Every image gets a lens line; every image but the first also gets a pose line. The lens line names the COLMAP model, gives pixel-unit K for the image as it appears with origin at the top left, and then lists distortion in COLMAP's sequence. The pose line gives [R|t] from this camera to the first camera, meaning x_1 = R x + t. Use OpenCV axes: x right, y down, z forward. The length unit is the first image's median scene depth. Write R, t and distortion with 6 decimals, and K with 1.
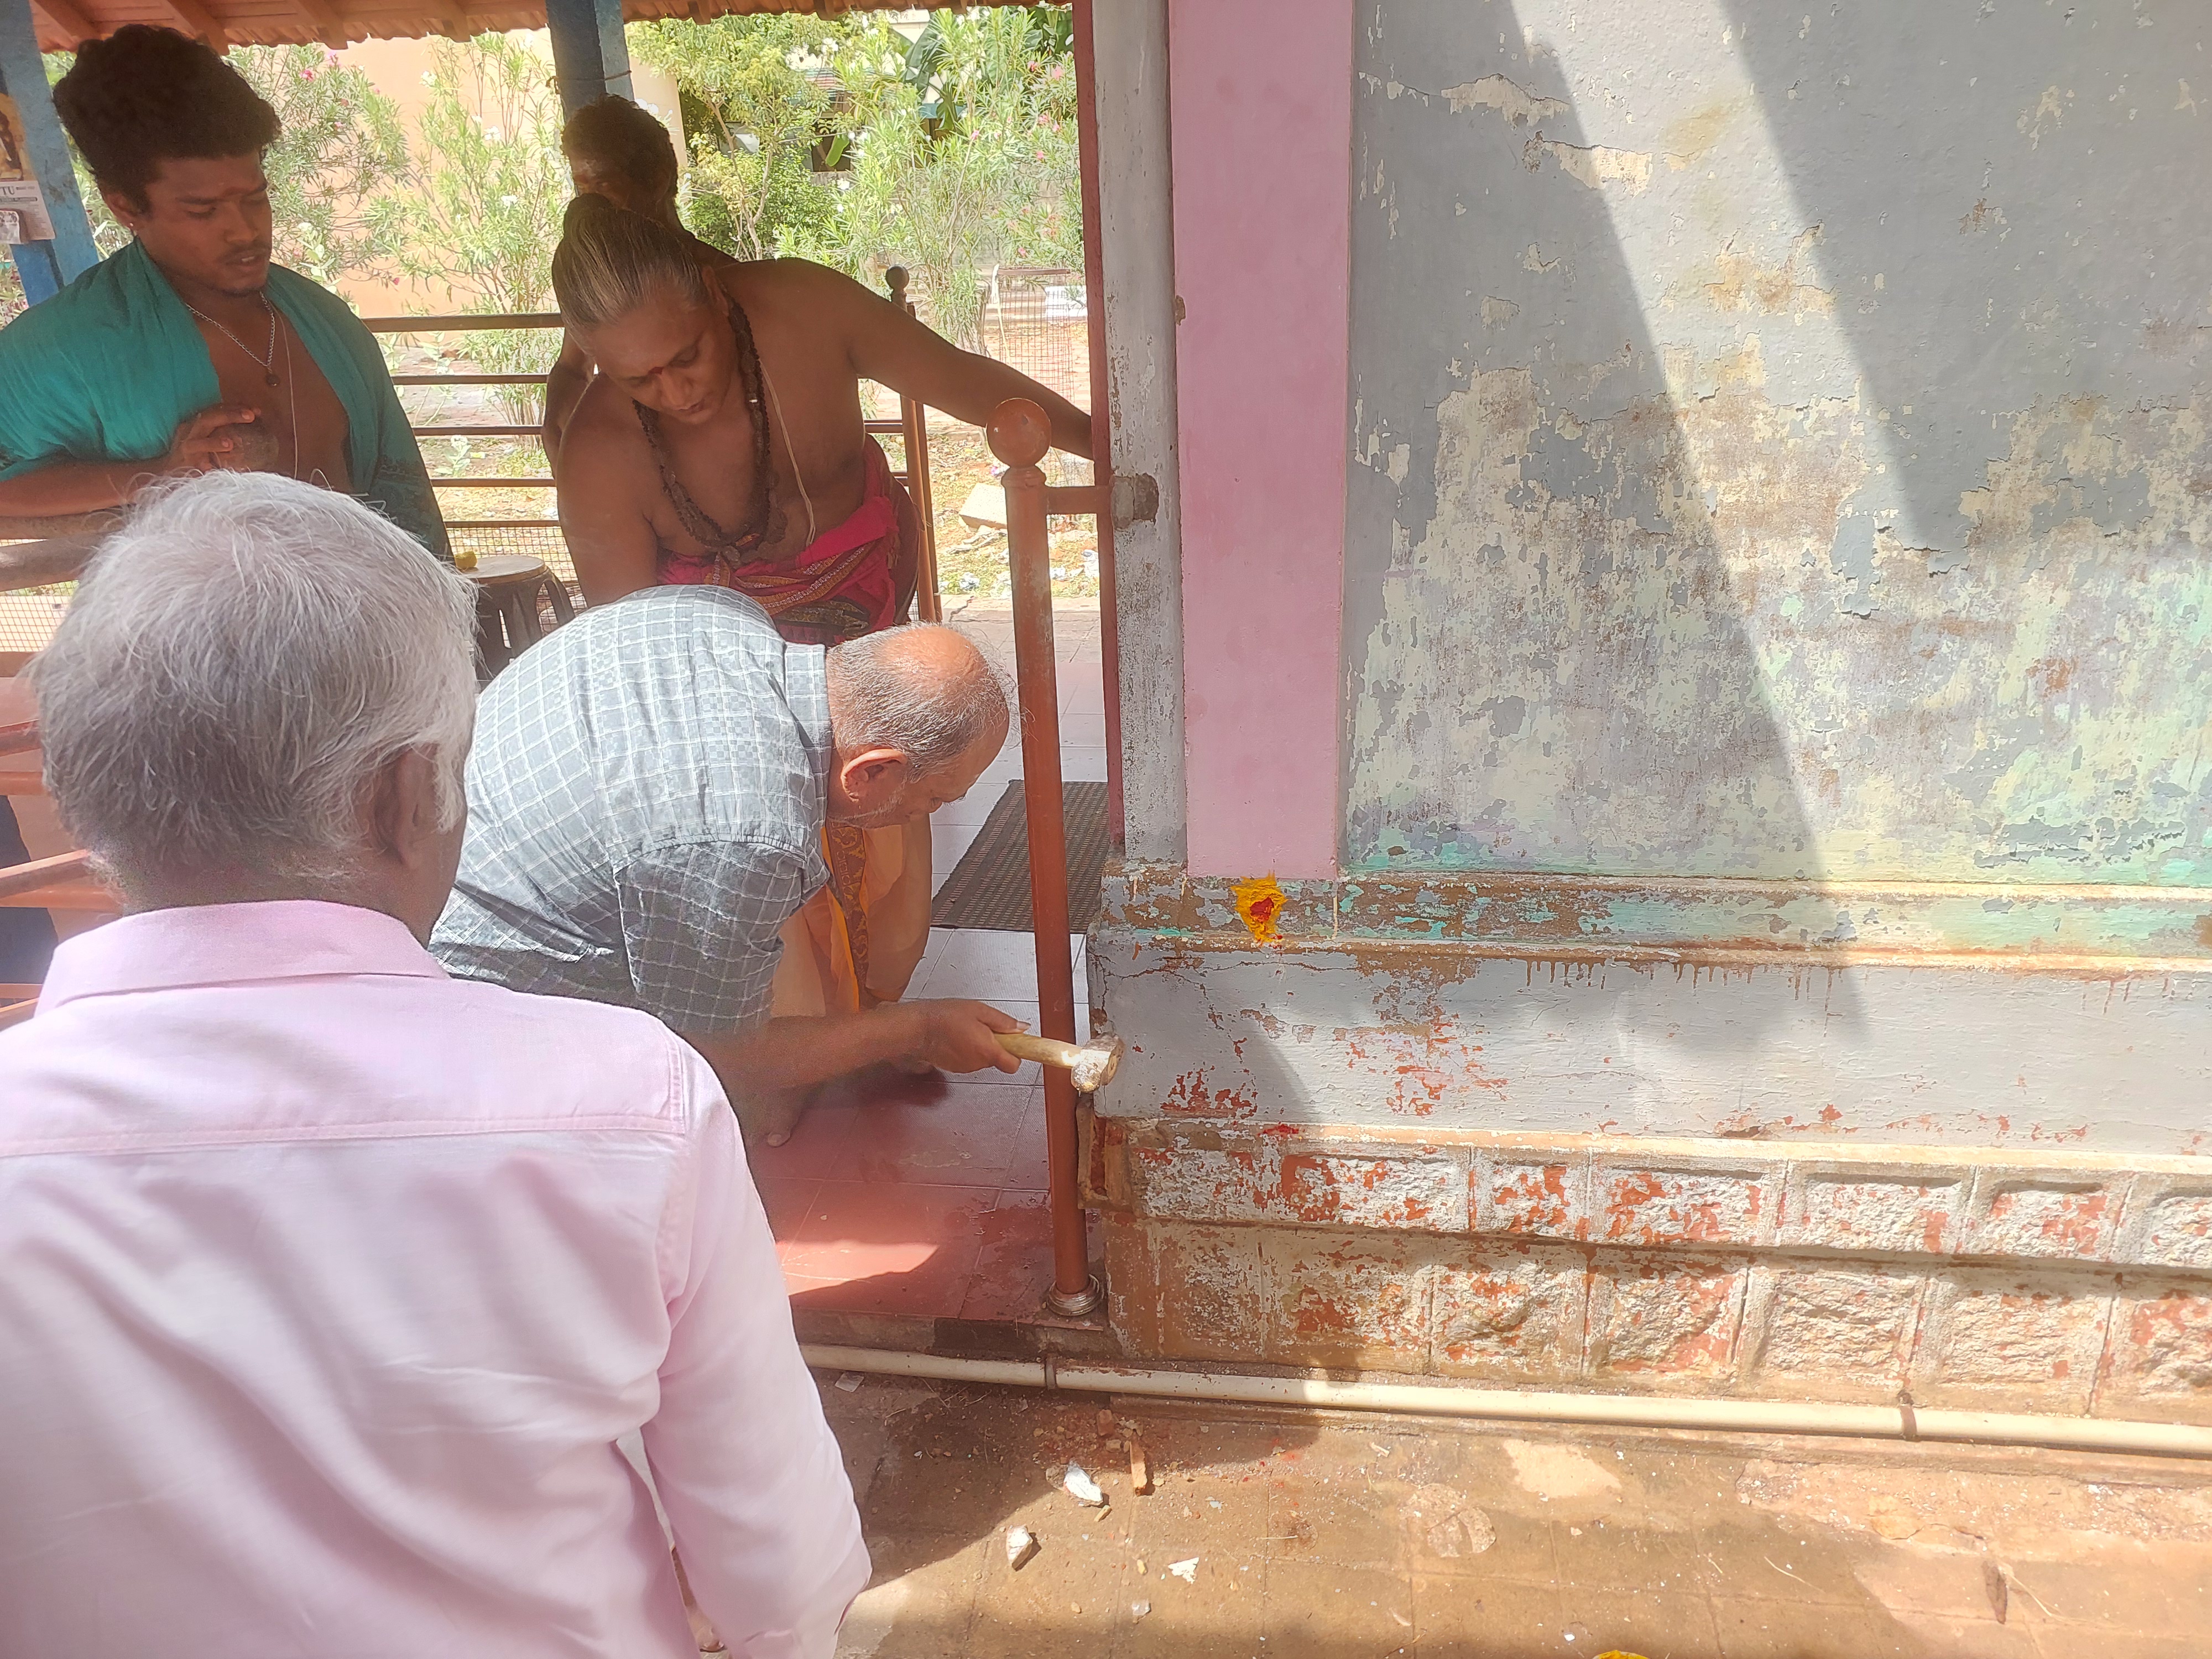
lens RADIAL K [[1490.6, 0, 1133.1], [0, 1490.6, 816.9], [0, 0, 1]] dist [0.019934, -0.017274]
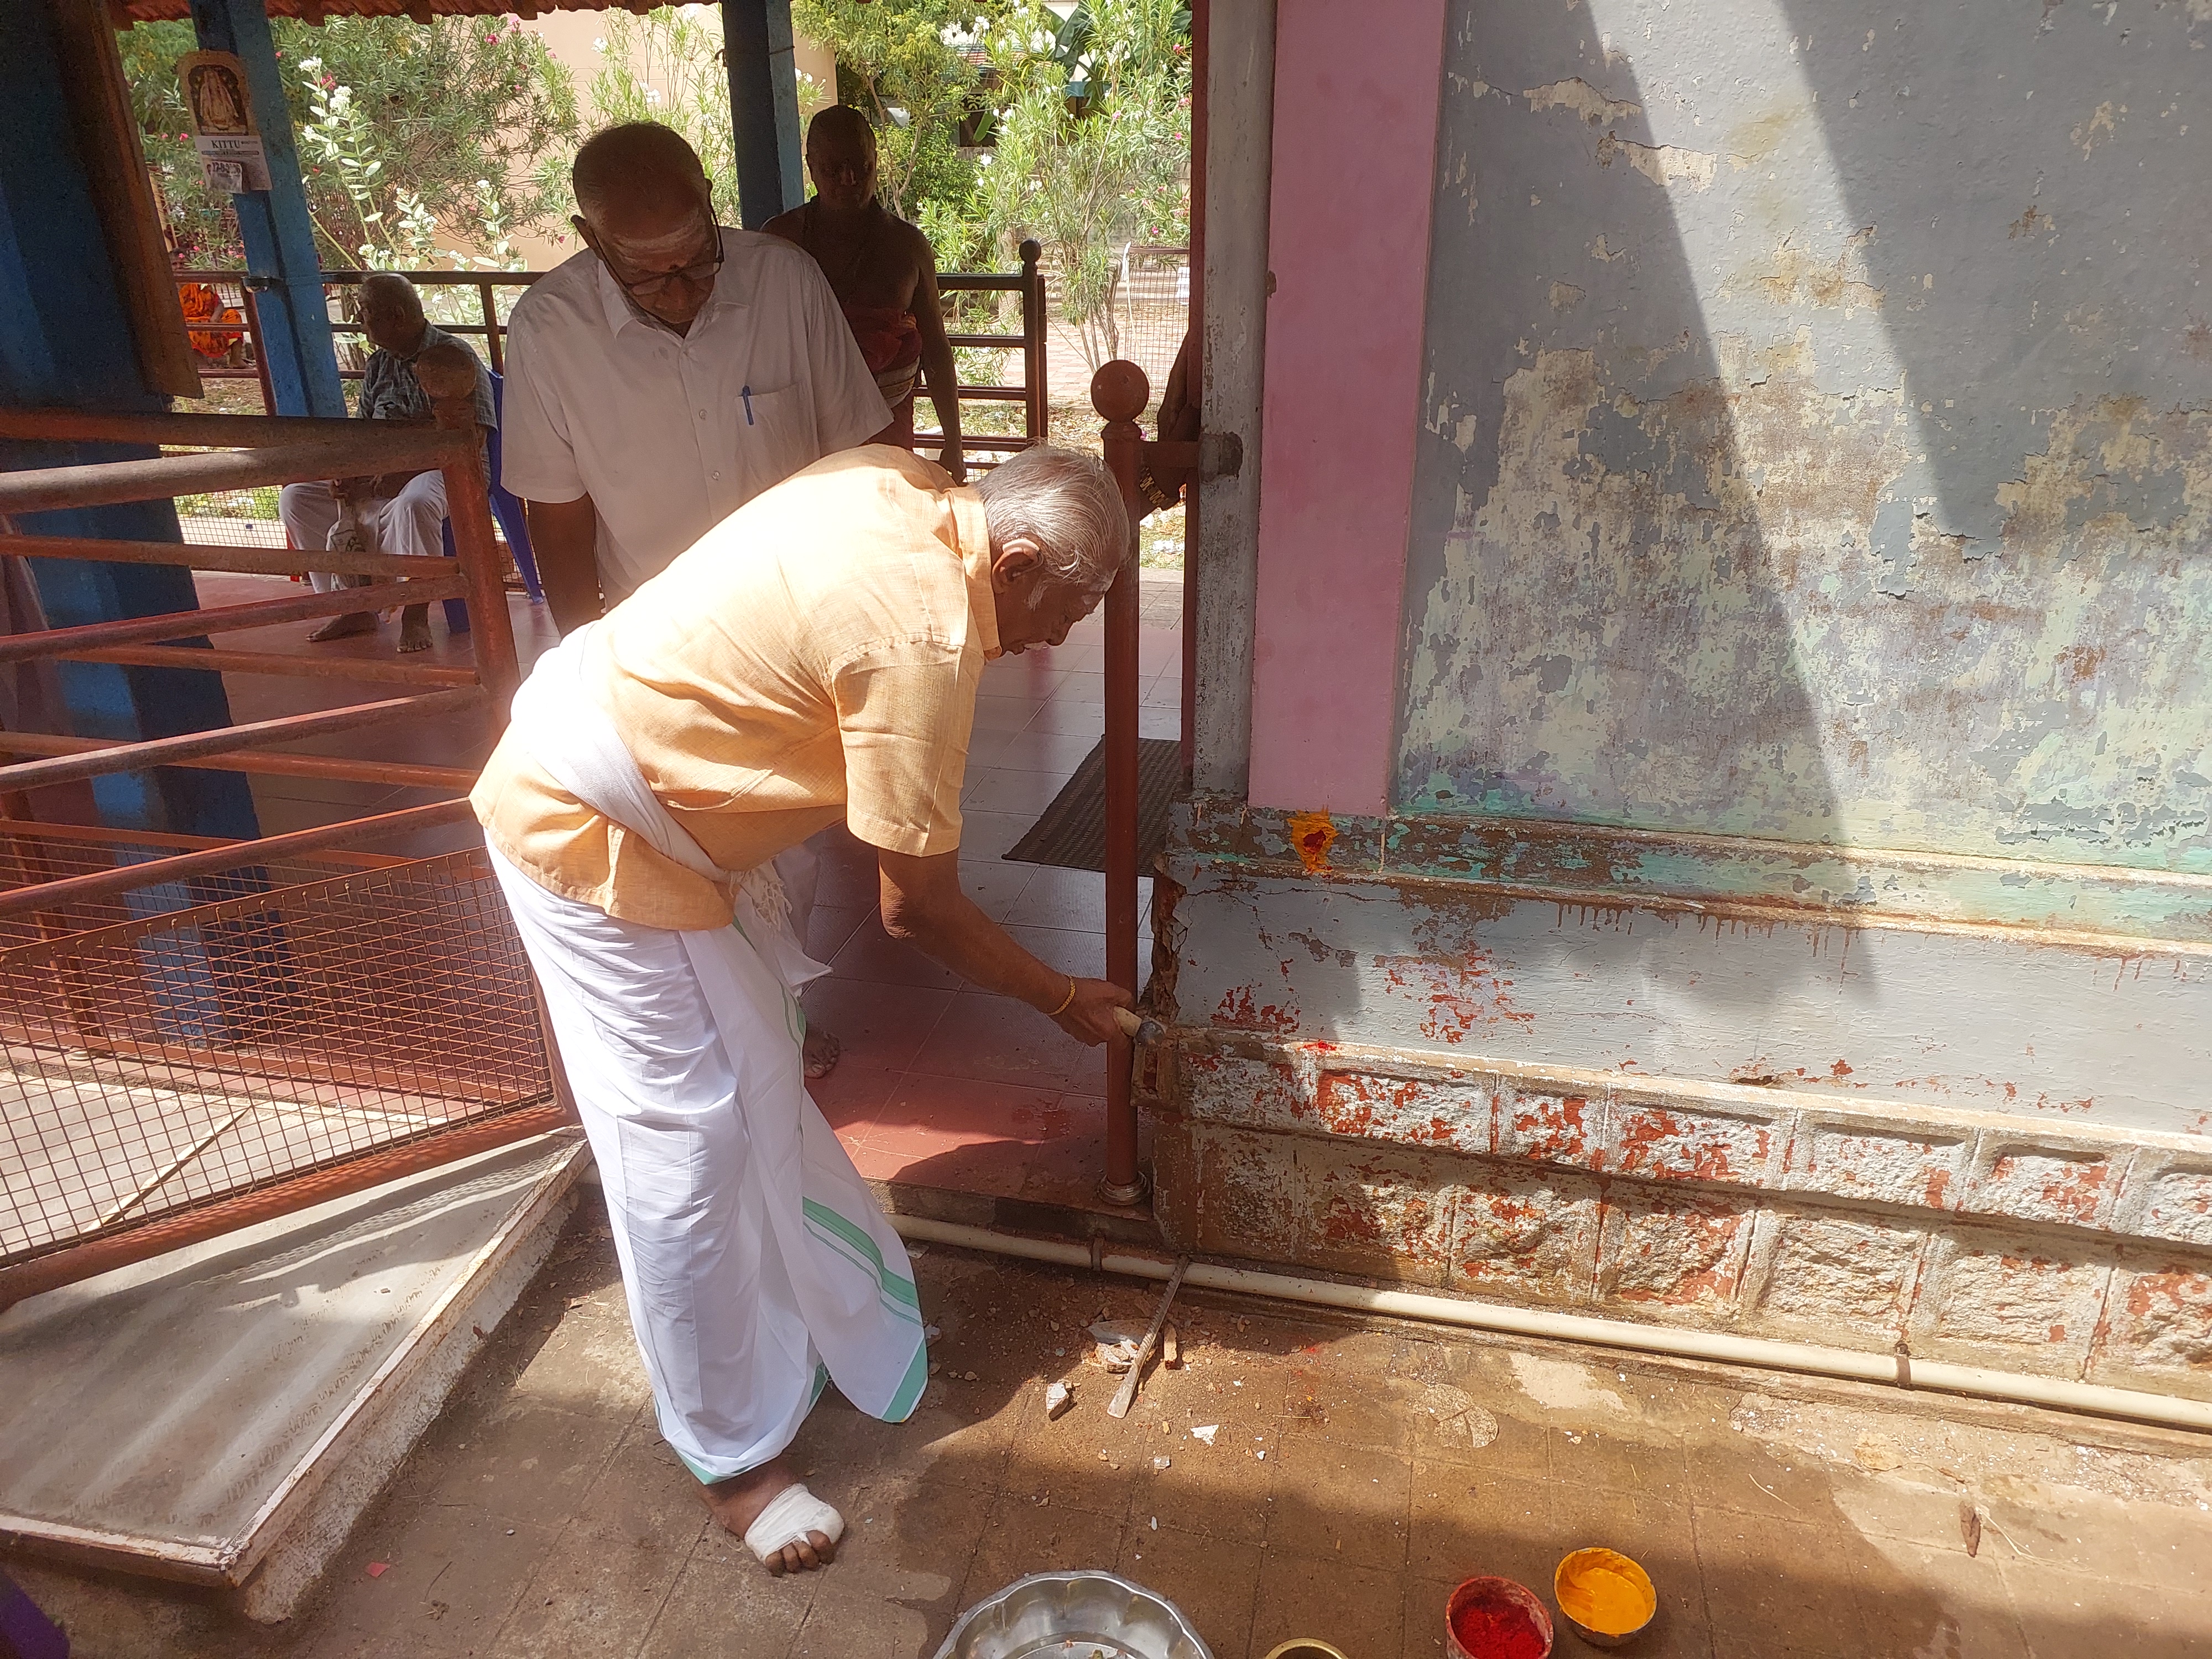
lens RADIAL K [[1490.6, 0, 1107.7], [0, 1490.6, 820.7], [0, 0, 1]] dist [0.019934, -0.017274]
pose [[0.994241, 0.066769, -0.083829, 0.026653], [-0.065673, 0.997717, 0.015770, 0.042089], [0.084691, -0.010174, 0.996355, -0.103121]]
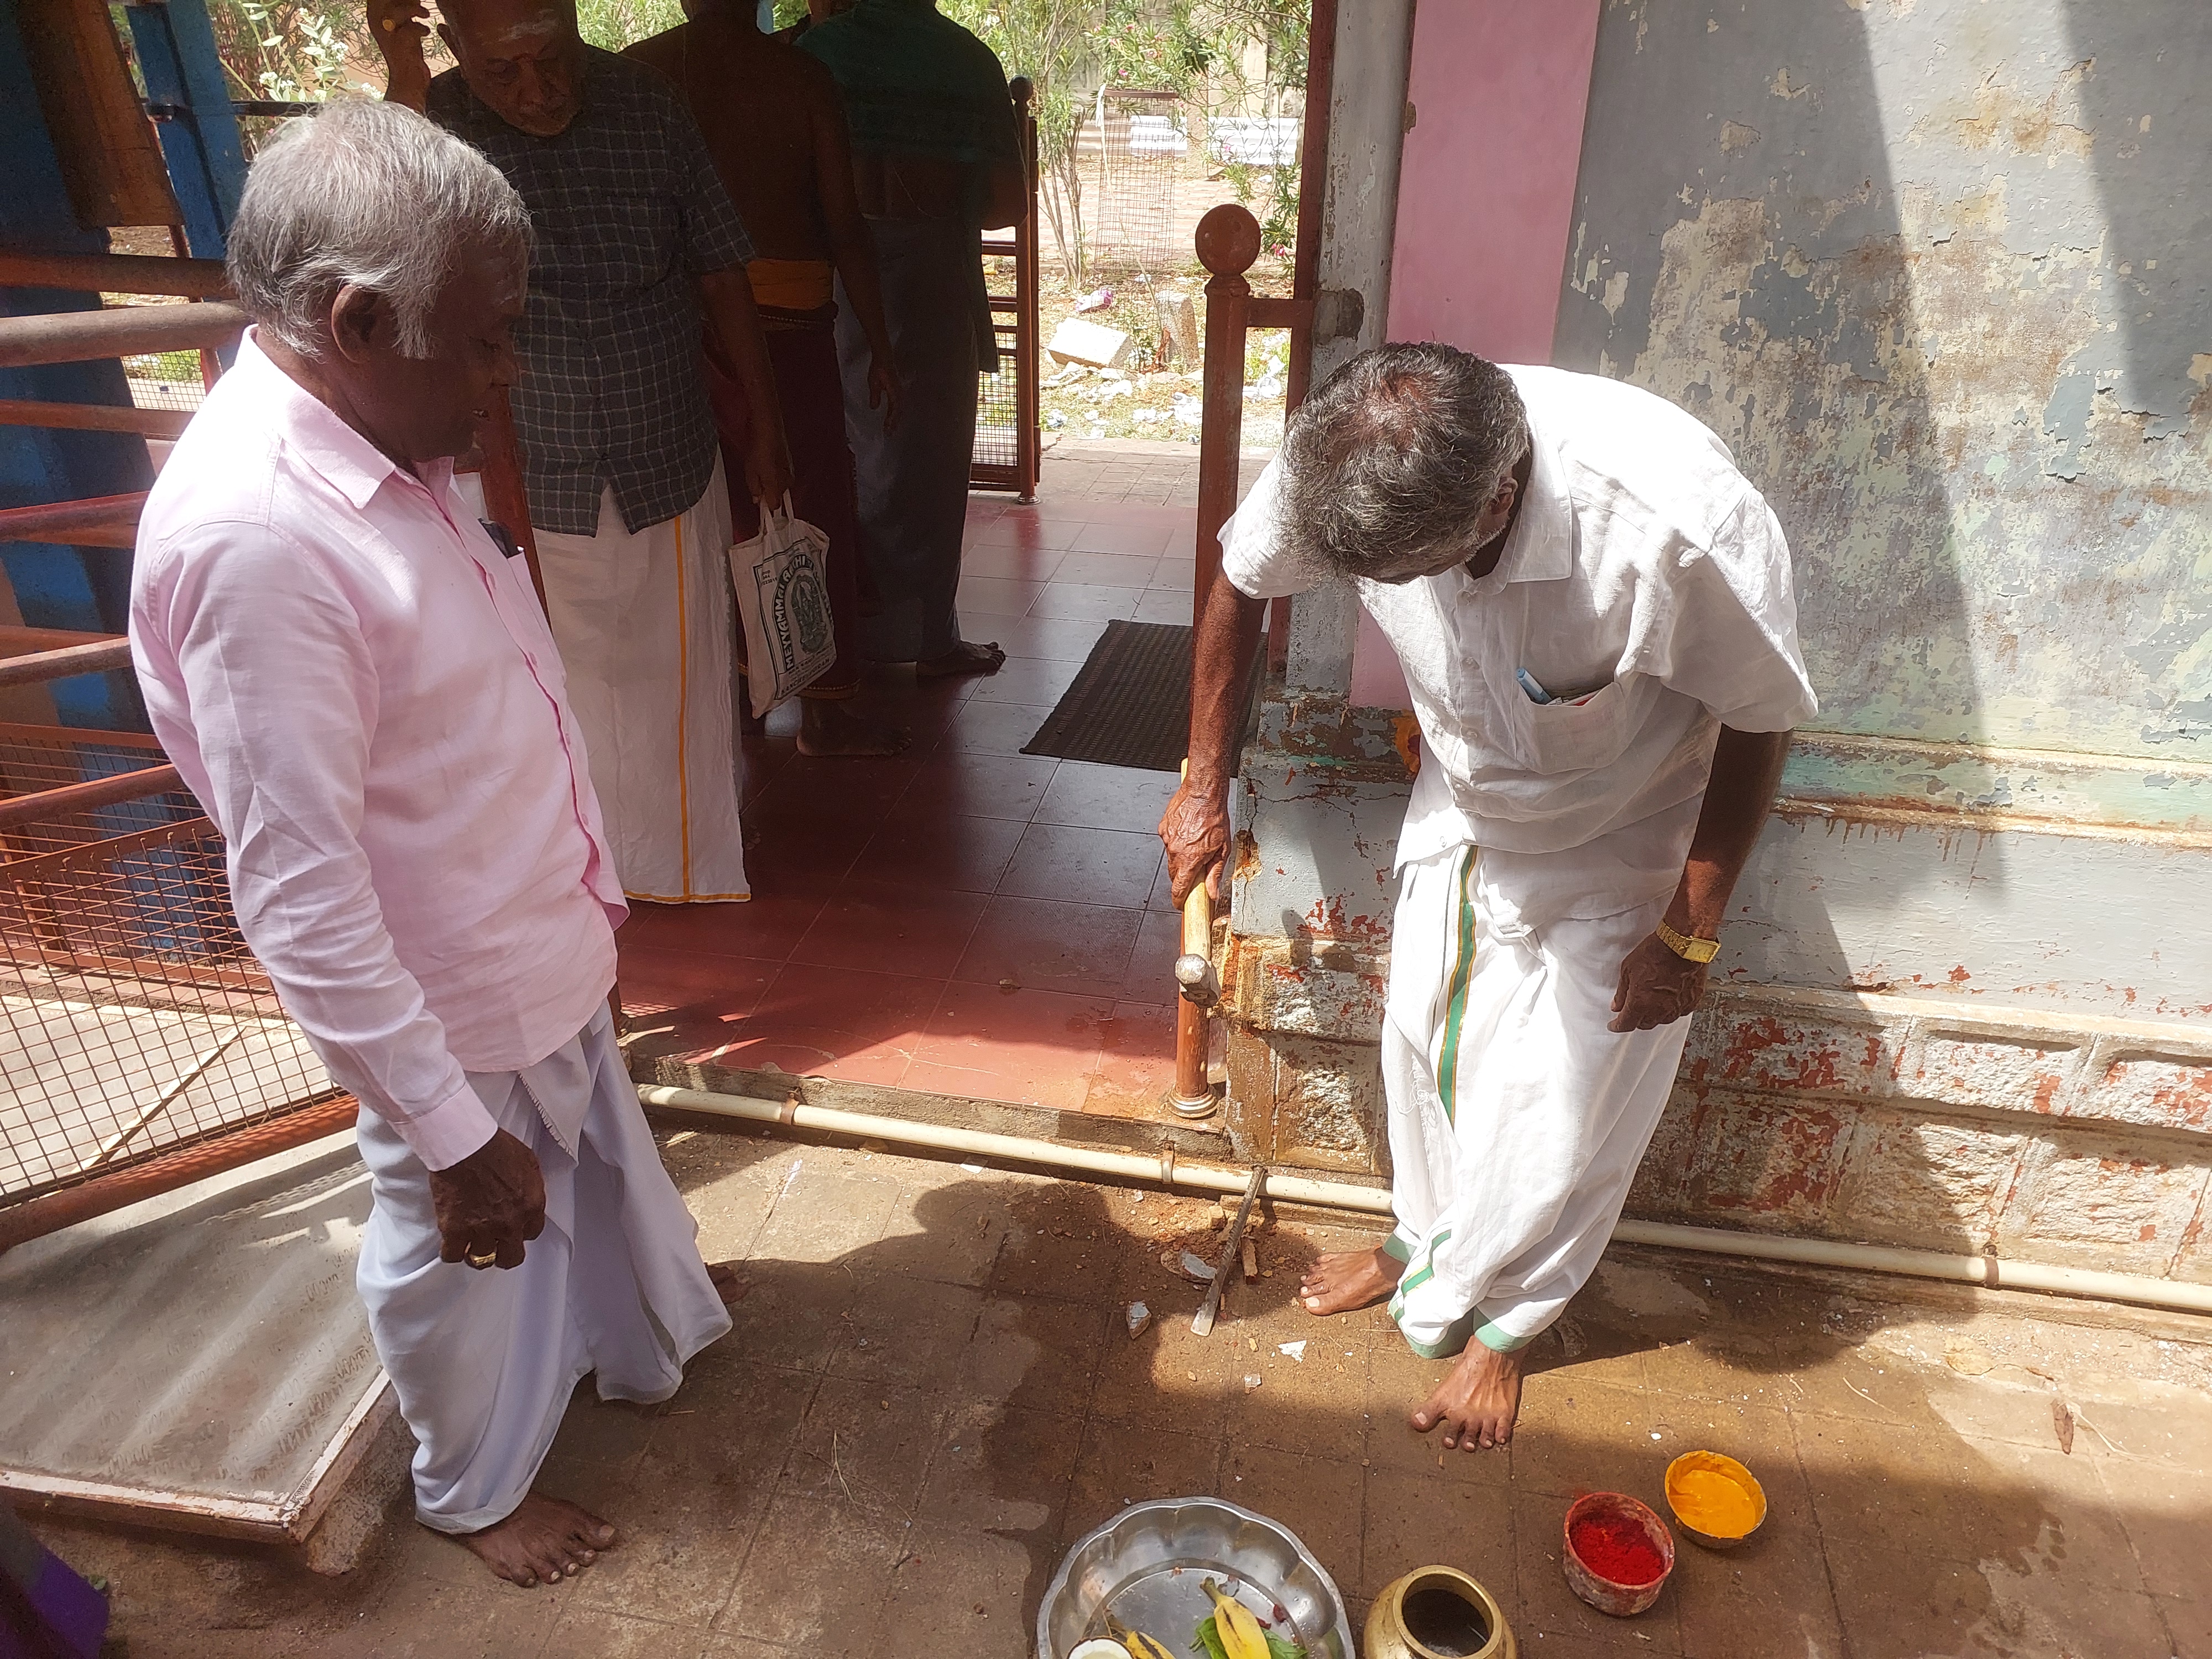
lens RADIAL K [[1490.6, 0, 1118.2], [0, 1490.6, 840.2], [0, 0, 1]] dist [0.019934, -0.017274]
pose [[0.997419, 0.066701, -0.026565, -0.092436], [-0.063477, 0.992145, 0.107790, 0.033939], [0.033546, -0.105826, 0.993819, -0.032413]]
